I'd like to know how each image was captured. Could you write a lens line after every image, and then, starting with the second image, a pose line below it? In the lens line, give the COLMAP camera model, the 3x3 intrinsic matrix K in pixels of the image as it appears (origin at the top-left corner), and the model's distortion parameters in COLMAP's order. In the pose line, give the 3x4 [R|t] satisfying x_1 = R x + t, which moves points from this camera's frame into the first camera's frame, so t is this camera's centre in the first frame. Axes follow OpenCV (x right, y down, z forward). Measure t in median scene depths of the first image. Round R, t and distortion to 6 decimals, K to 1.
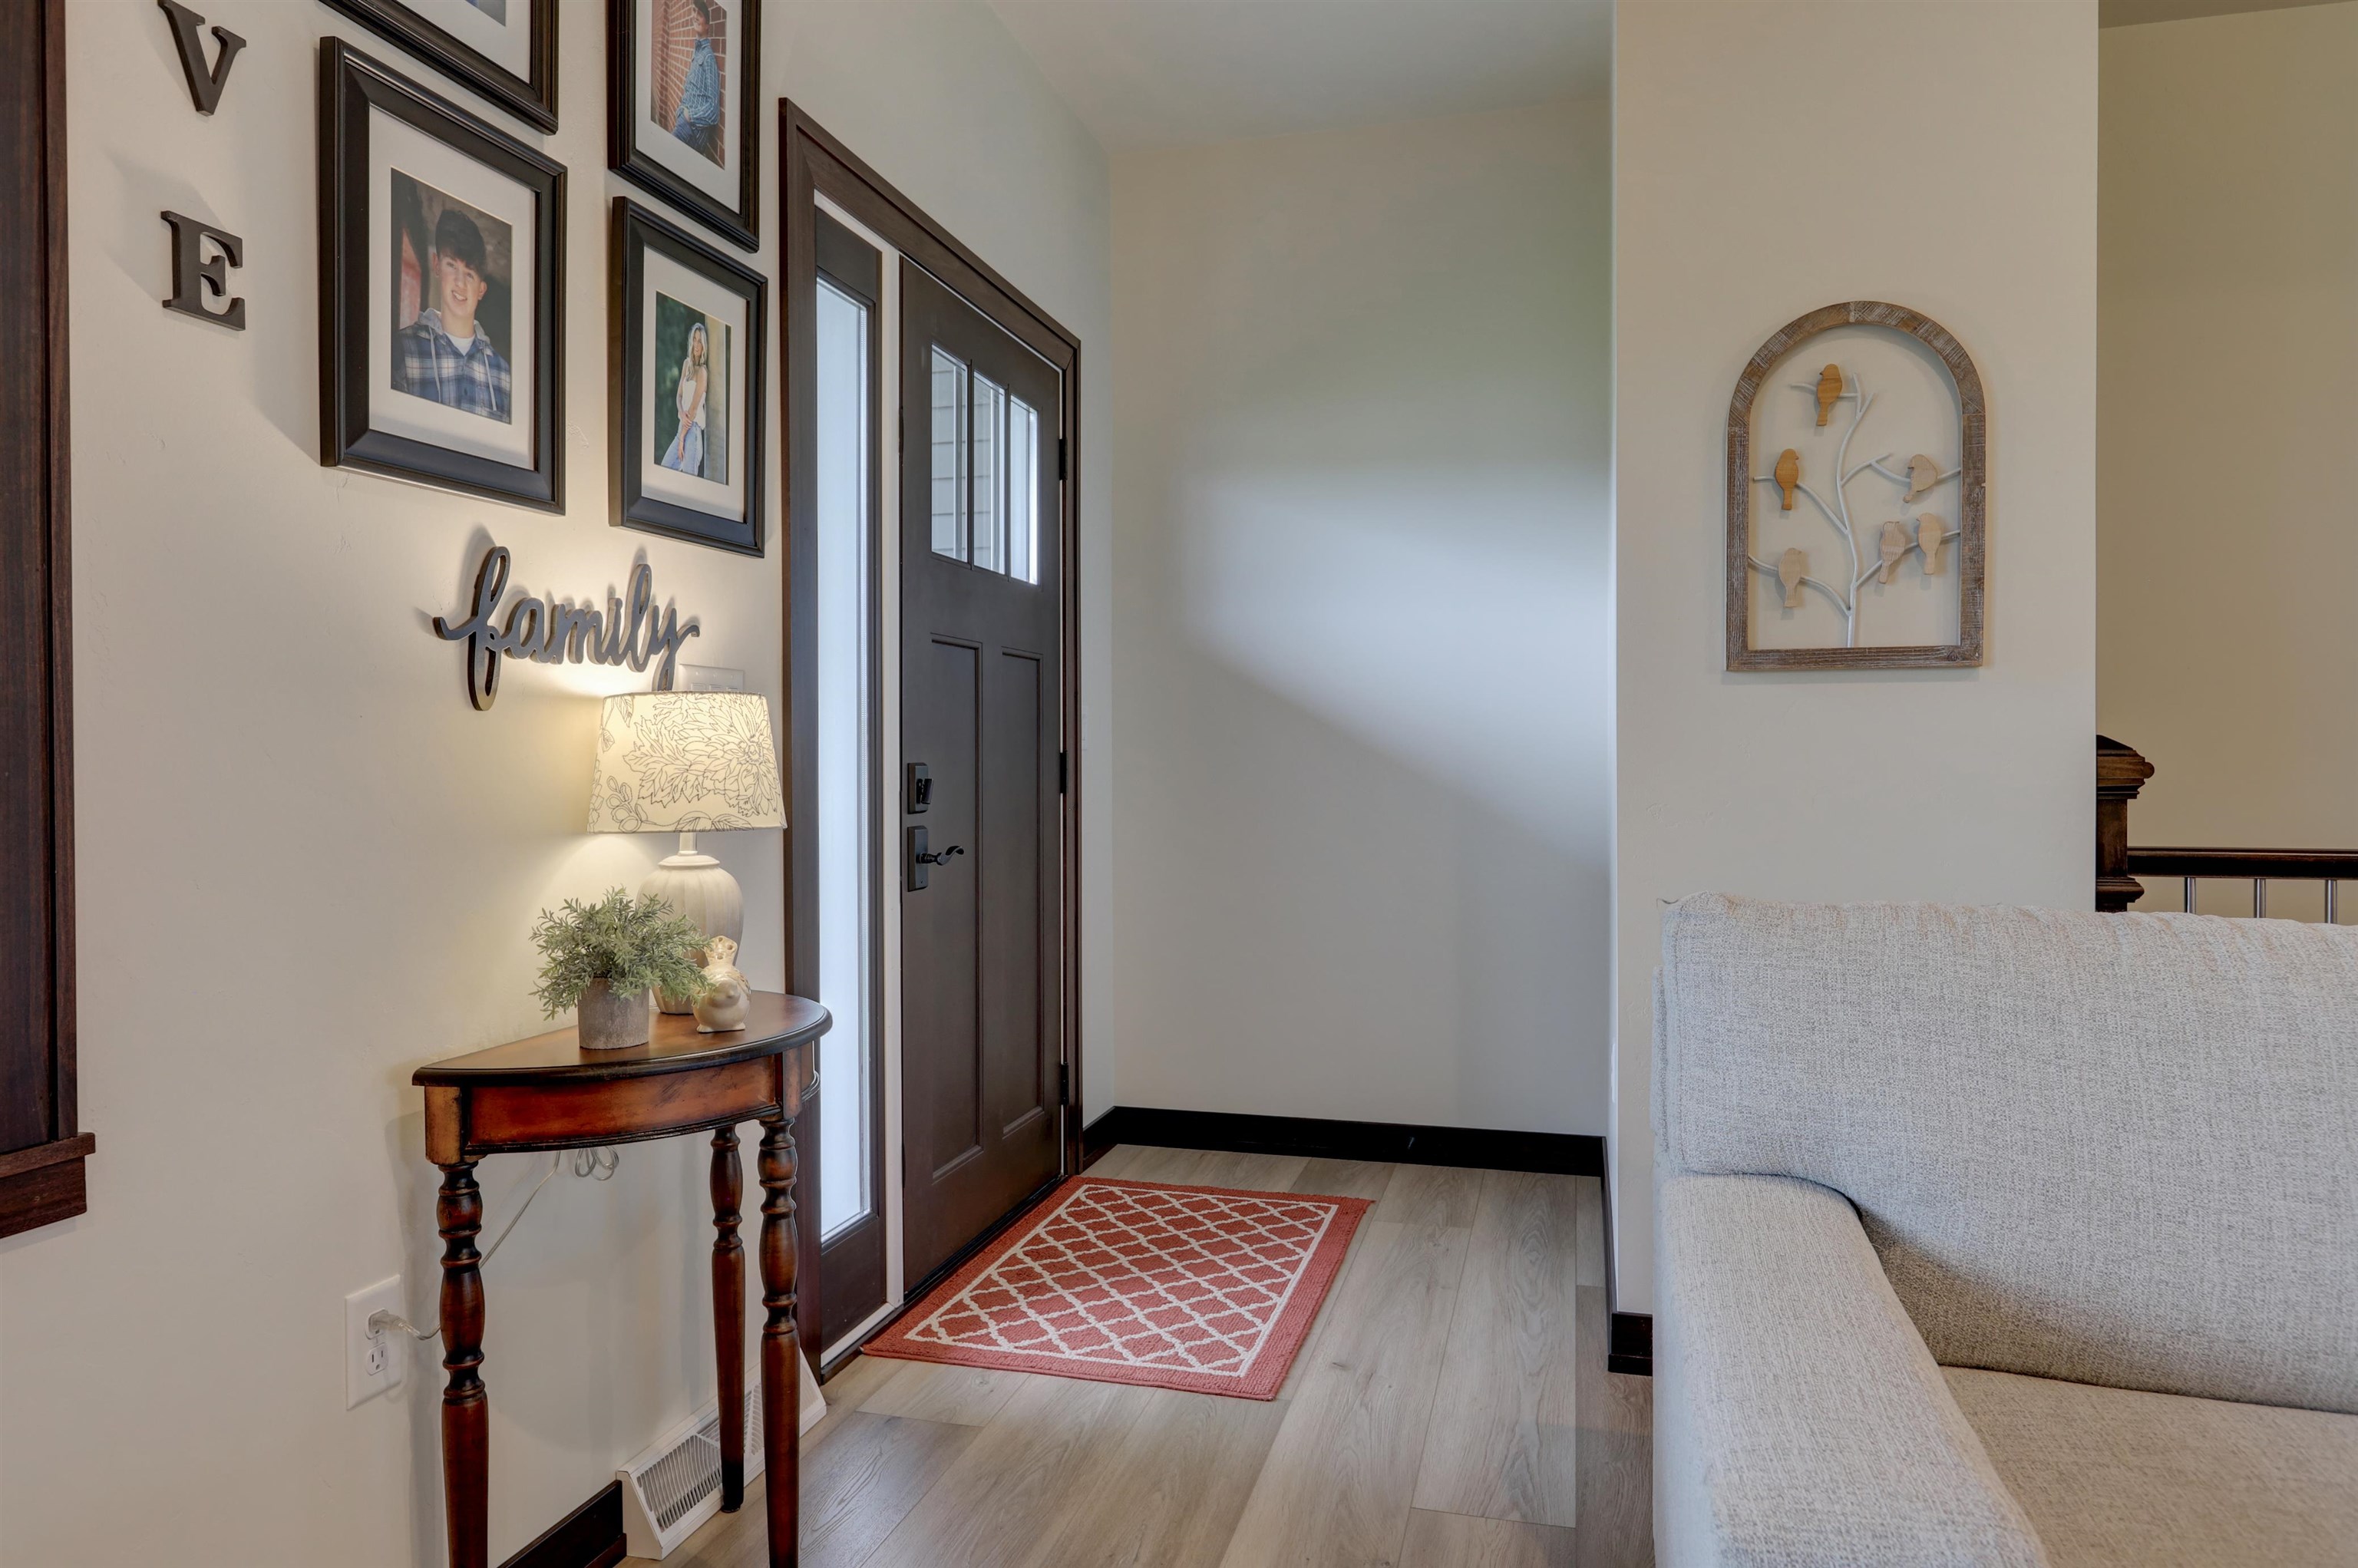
lens RADIAL K [[1478.2, 0, 1179.0], [0, 1478.2, 784.0], [0, 0, 1]] dist [-0.018250, 0.001484]
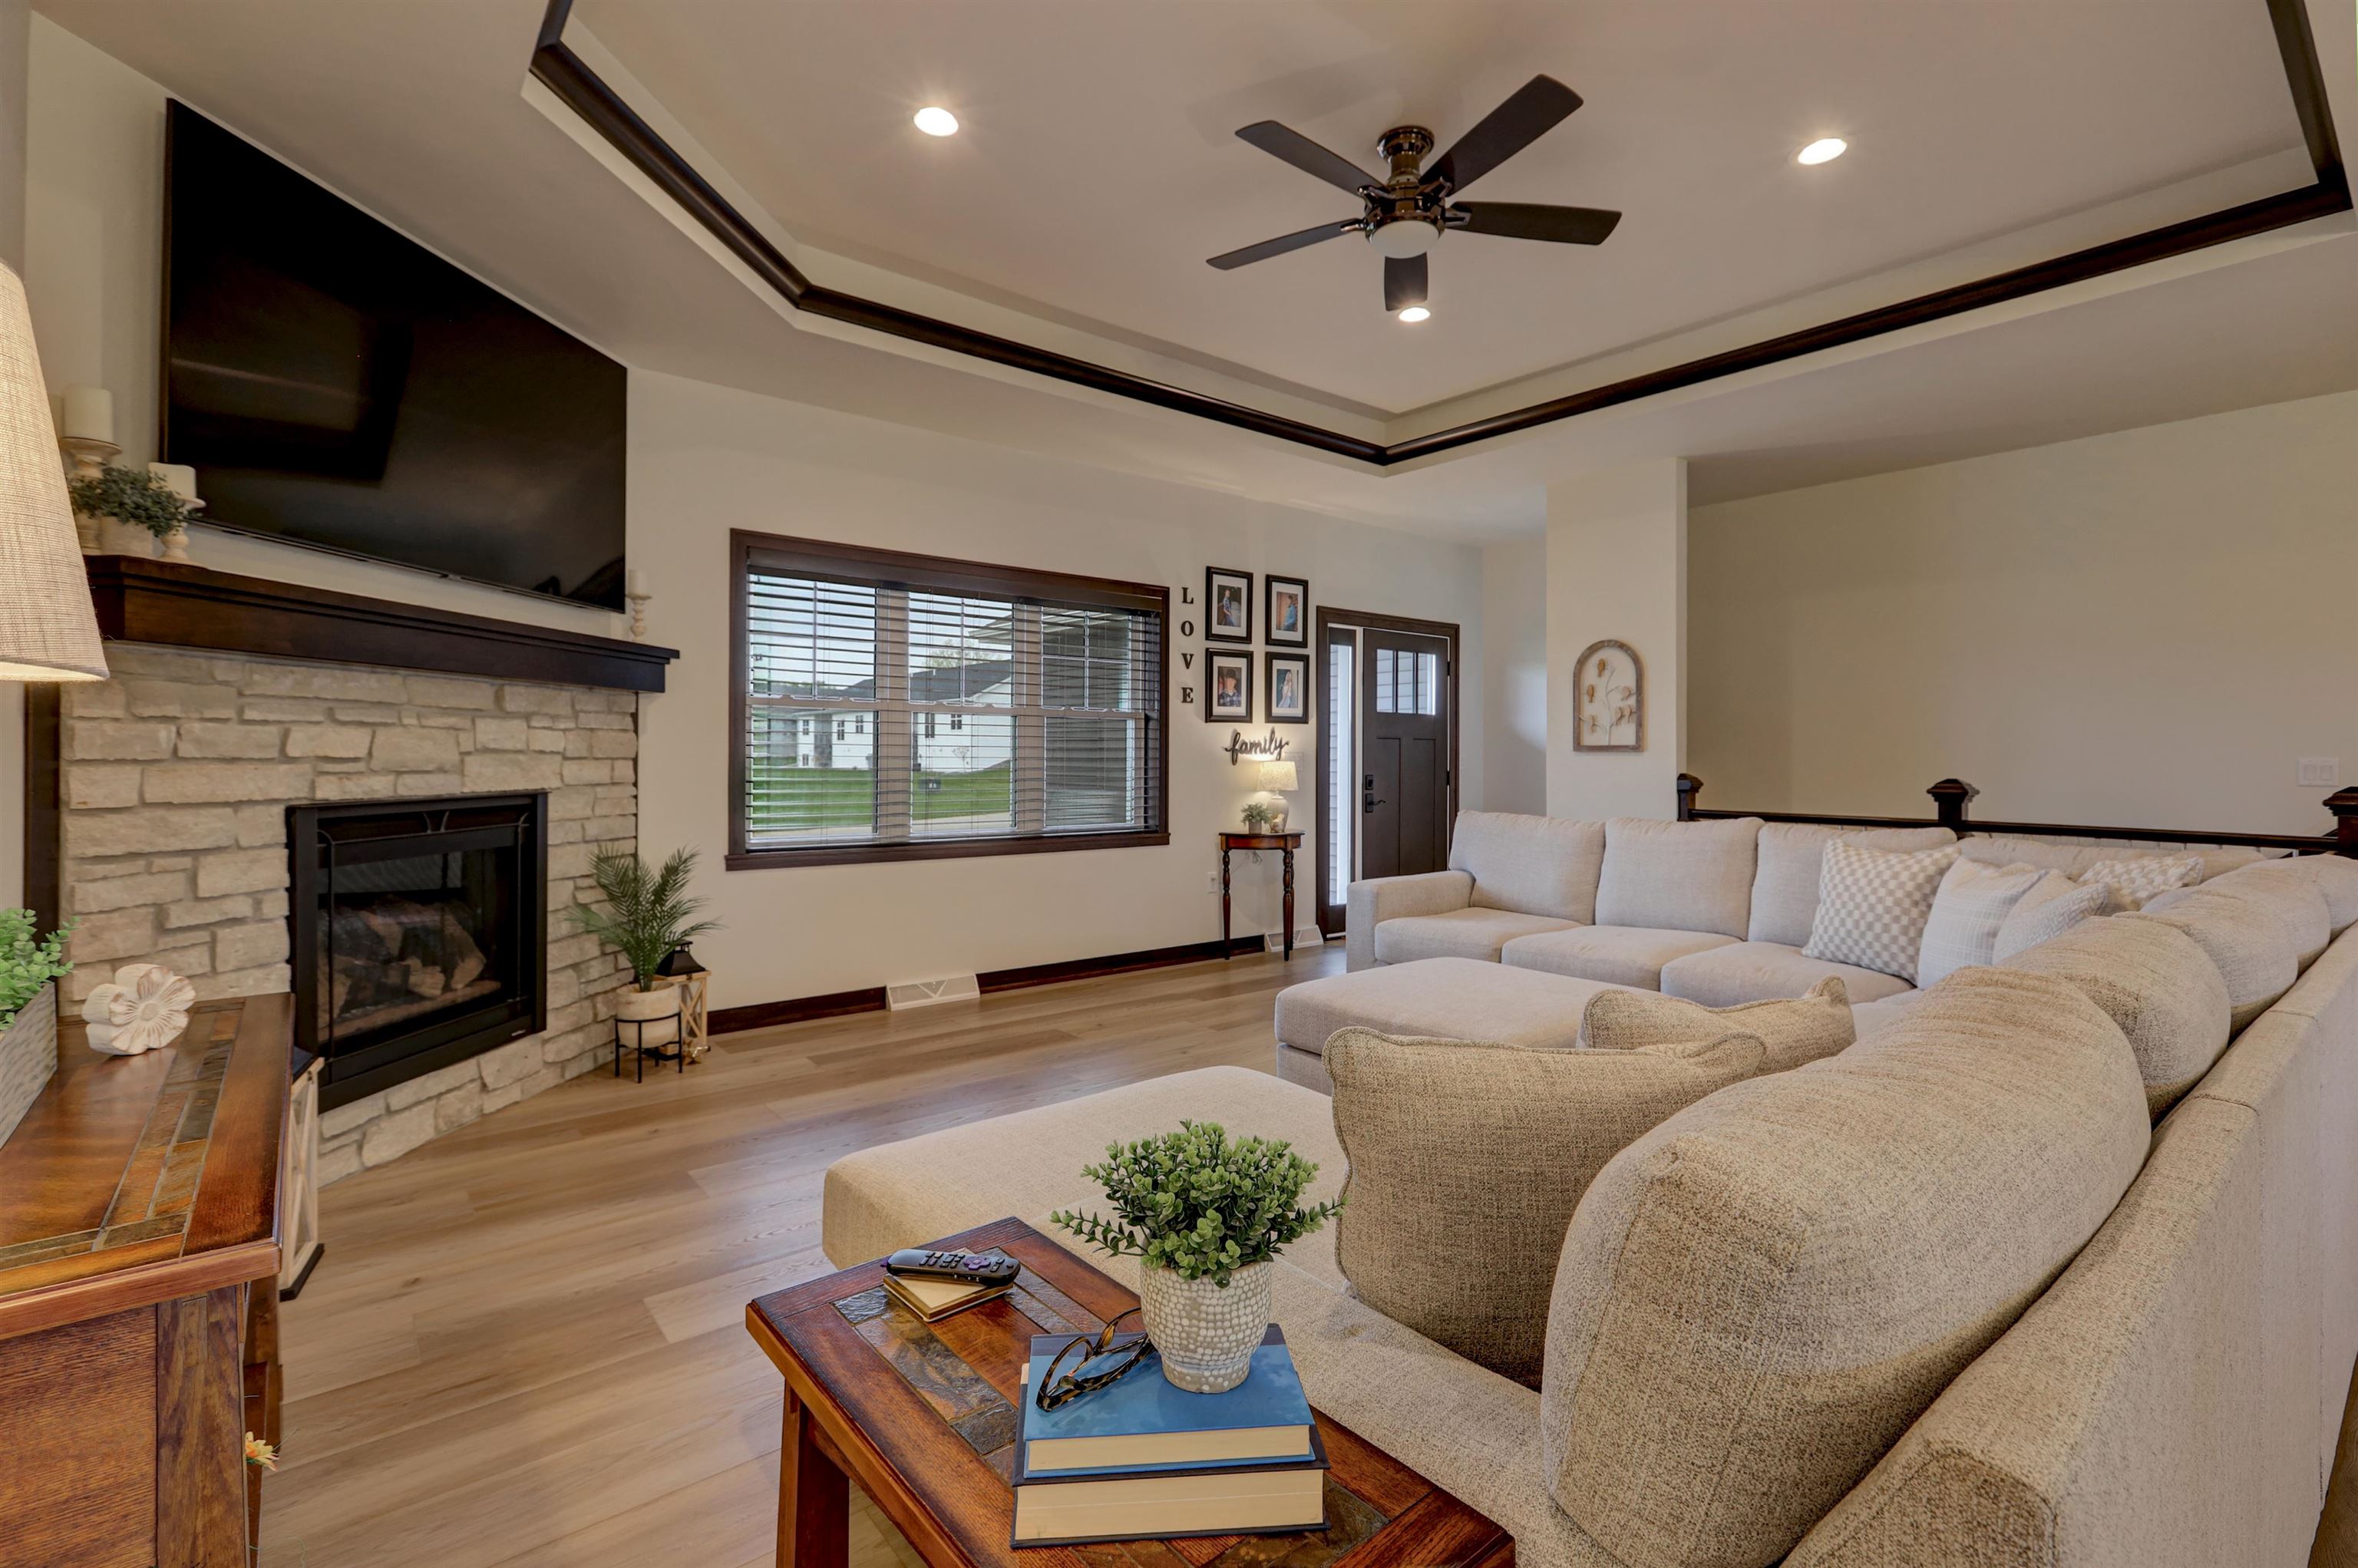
lens RADIAL K [[1069.9, 0, 1185.2], [0, 1069.9, 756.8], [0, 0, 1]] dist [-0.001829, 0.000367]
pose [[0.810840, 0.006714, -0.585229, 1.327223], [-0.018733, 0.999720, -0.014485, -0.018124], [0.584968, 0.022708, 0.810739, -1.792107]]
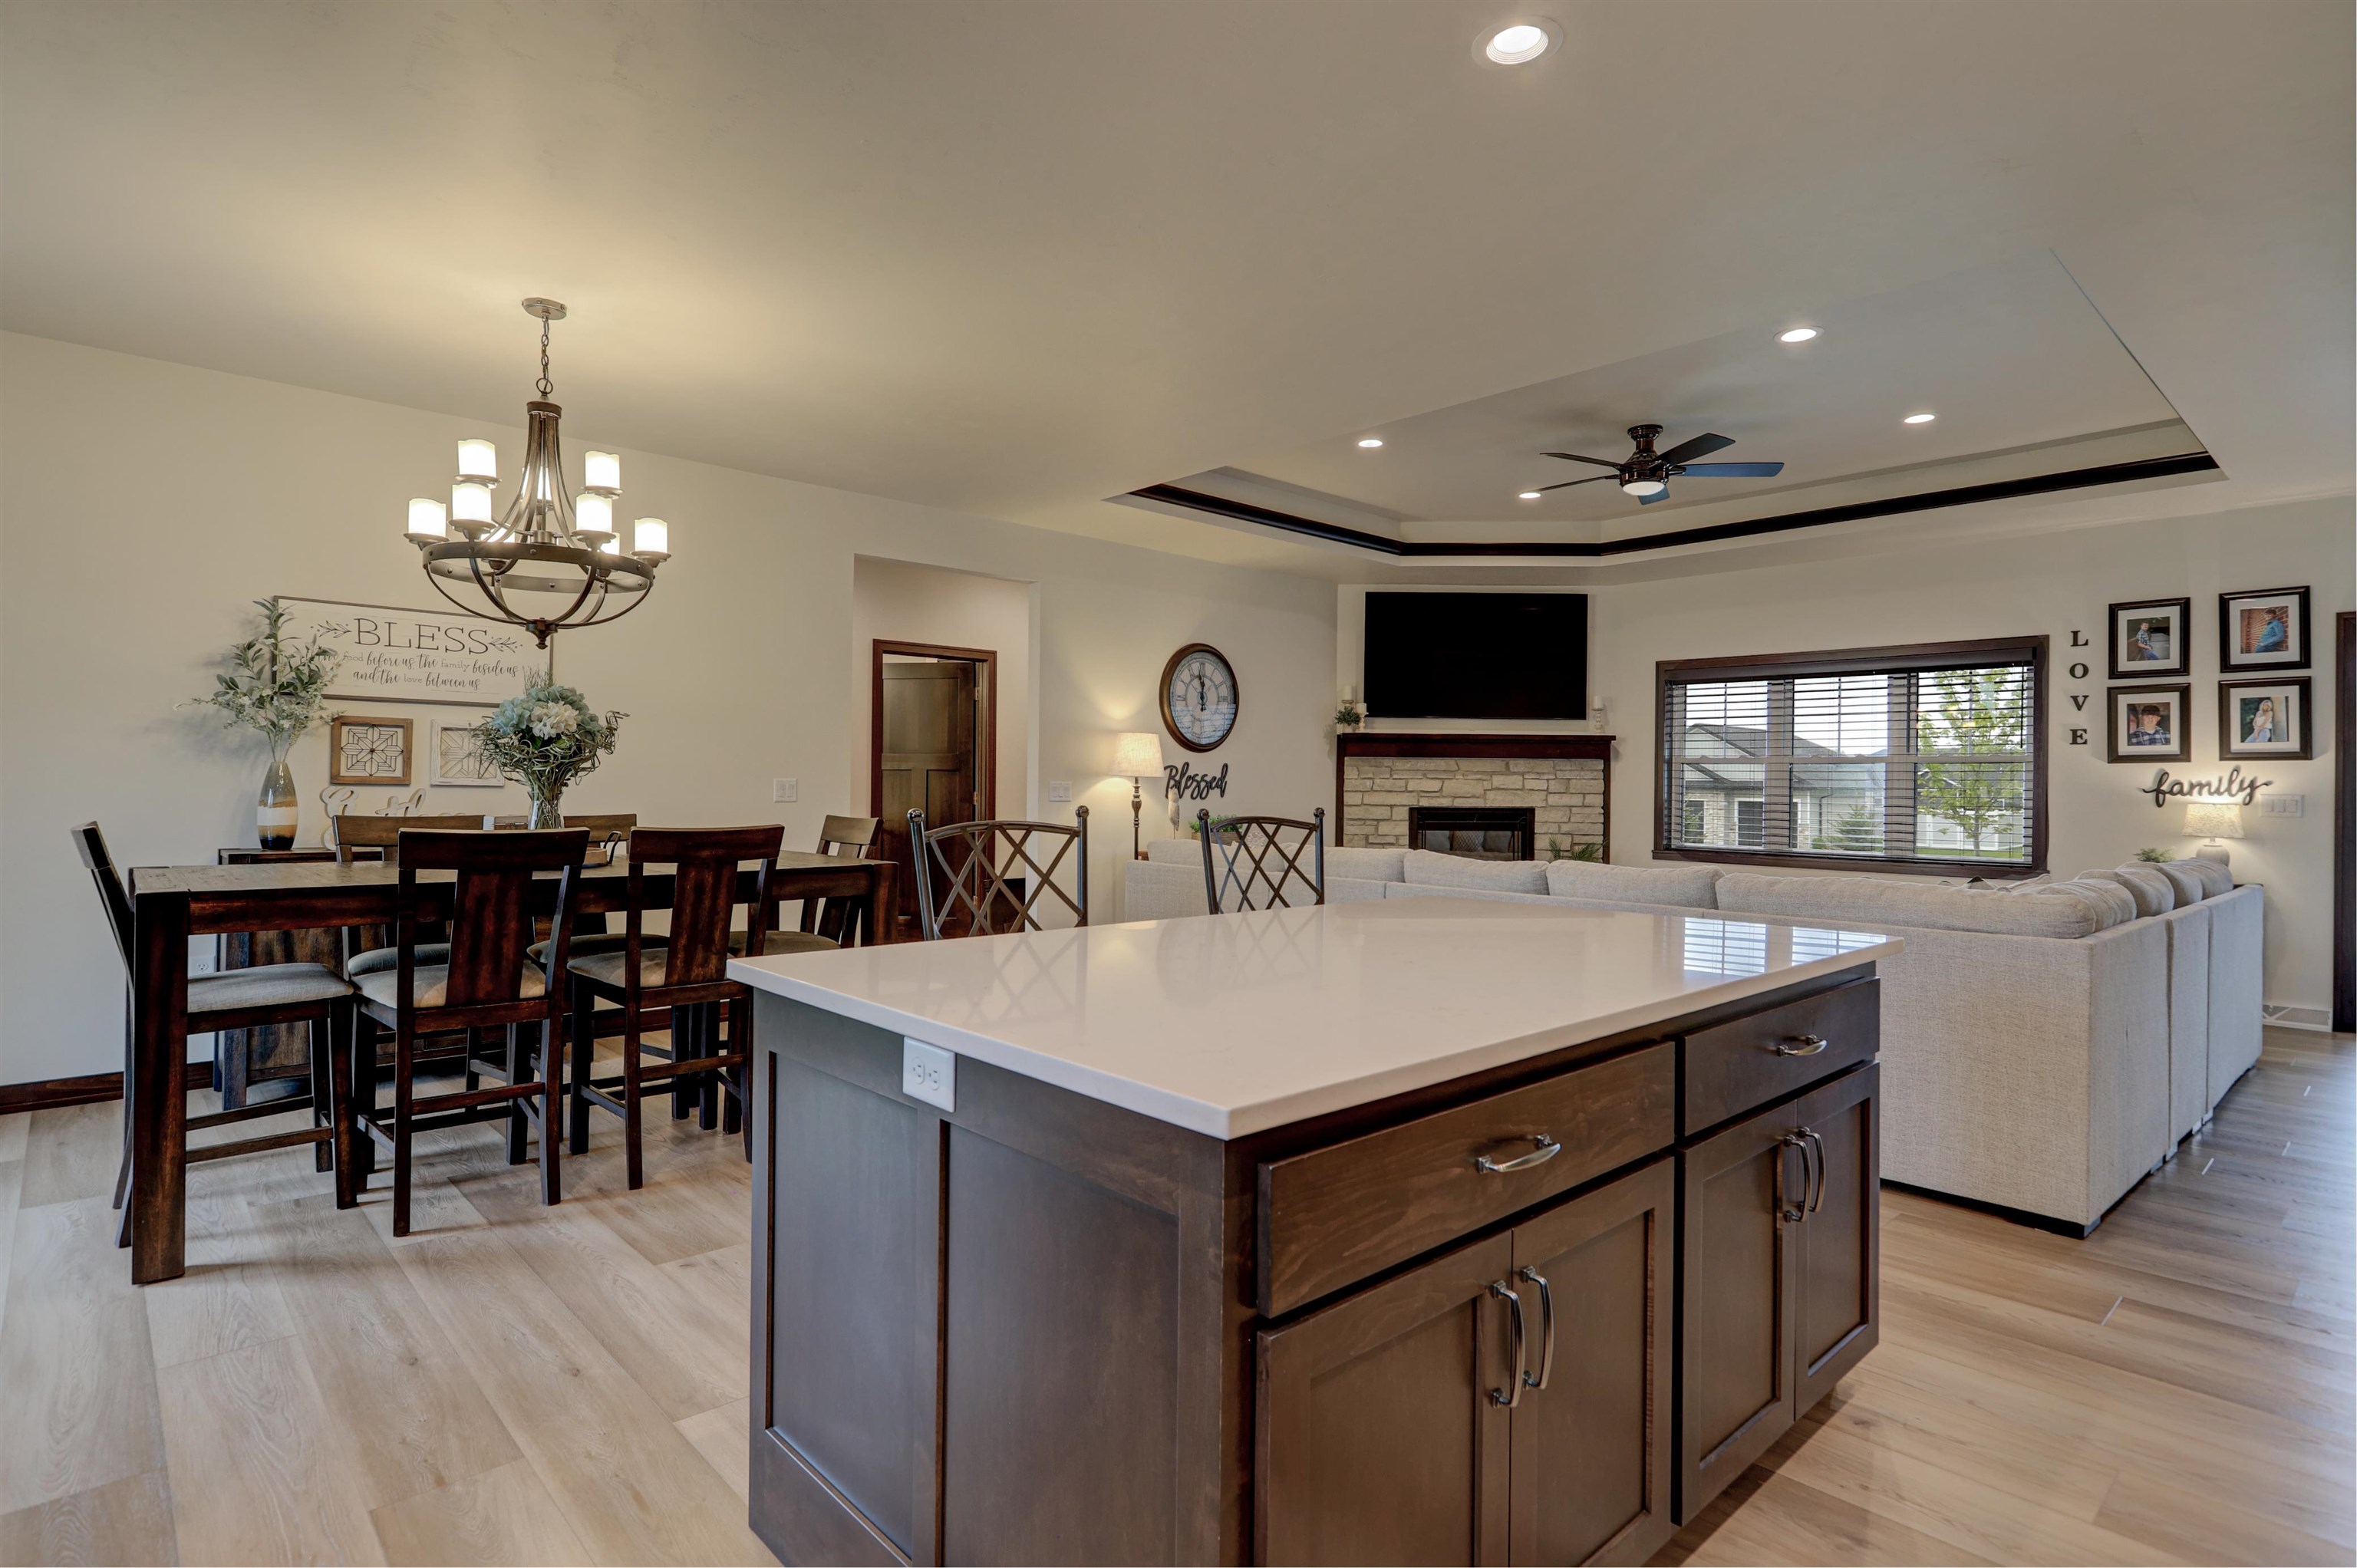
lens RADIAL K [[1179.2, 0, 1178.5], [0, 1179.2, 784.0], [0, 0, 1]] dist [-0.001426, 0.001453]
pose [[-0.538420, -0.005412, -0.842659, 3.812505], [-0.027943, 0.999544, 0.011435, -0.067904], [0.842213, 0.029703, -0.538326, 0.329923]]
